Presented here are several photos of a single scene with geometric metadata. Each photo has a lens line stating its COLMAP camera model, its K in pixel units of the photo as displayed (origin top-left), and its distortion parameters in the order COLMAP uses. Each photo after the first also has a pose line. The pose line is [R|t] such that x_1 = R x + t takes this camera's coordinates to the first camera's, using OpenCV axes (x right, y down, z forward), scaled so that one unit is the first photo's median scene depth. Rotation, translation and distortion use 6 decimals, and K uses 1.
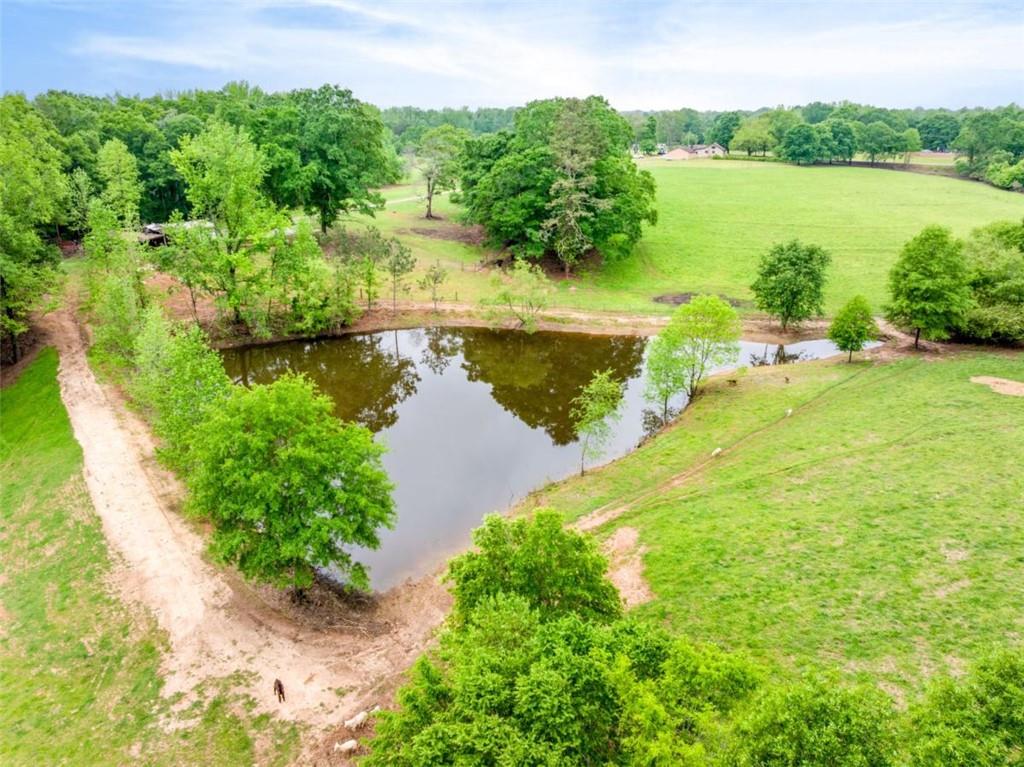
lens RADIAL K [[721.8, 0, 513.2], [0, 721.8, 384.9], [0, 0, 1]] dist [-0.002973, 0.002544]
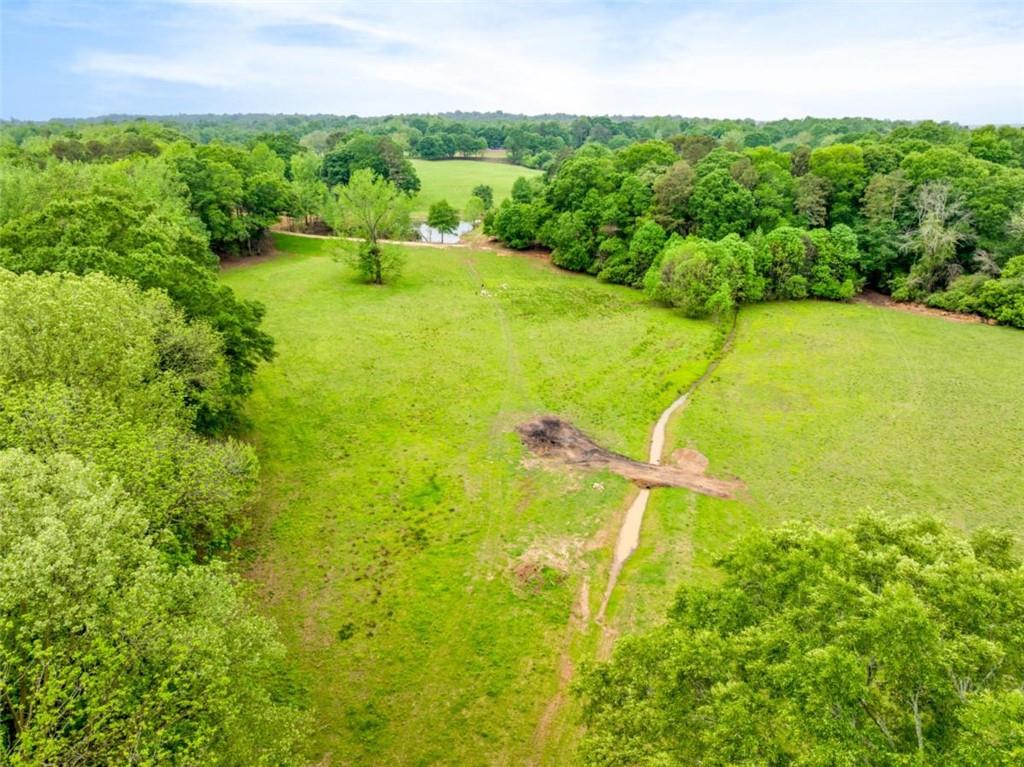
lens RADIAL K [[721.8, 0, 512.0], [0, 721.8, 382.6], [0, 0, 1]] dist [-0.002973, 0.002544]
pose [[0.844212, -0.191897, 0.500481, -0.405714], [0.192812, 0.979935, 0.050497, 0.167992], [-0.500129, 0.053869, 0.864274, -0.563214]]
